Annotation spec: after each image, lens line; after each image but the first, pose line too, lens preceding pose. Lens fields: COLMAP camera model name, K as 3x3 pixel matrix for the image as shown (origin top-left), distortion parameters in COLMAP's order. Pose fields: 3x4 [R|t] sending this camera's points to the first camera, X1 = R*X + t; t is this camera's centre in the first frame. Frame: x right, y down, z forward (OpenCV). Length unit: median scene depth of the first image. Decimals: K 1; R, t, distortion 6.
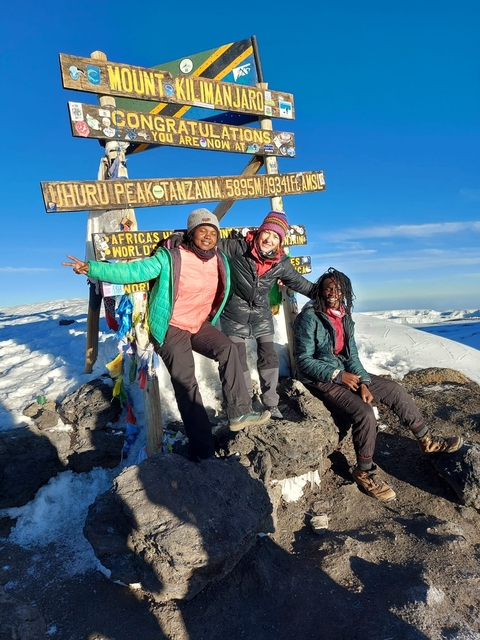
lens RADIAL K [[515.0, 0, 237.5], [0, 515.0, 322.0], [0, 0, 1]] dist [0.085457, -0.125400]
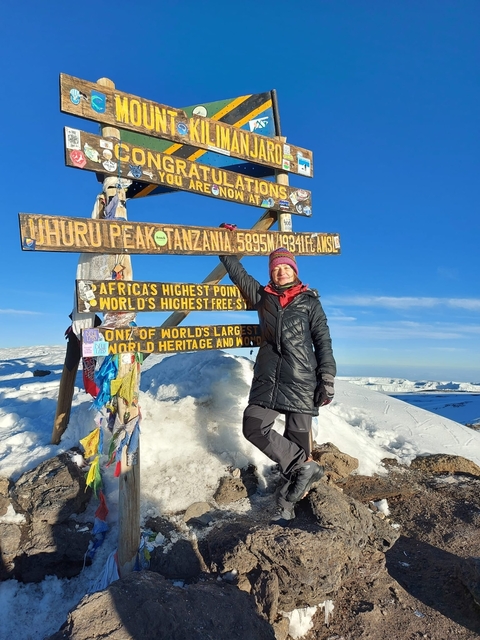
lens RADIAL K [[460.2, 0, 240.0], [0, 460.2, 320.0], [0, 0, 1]] dist [0.072138, -0.083290]
pose [[0.995595, 0.073594, 0.058087, -0.054635], [-0.066752, 0.991460, -0.112033, -0.038253], [-0.065836, 0.107662, 0.992005, 0.236593]]
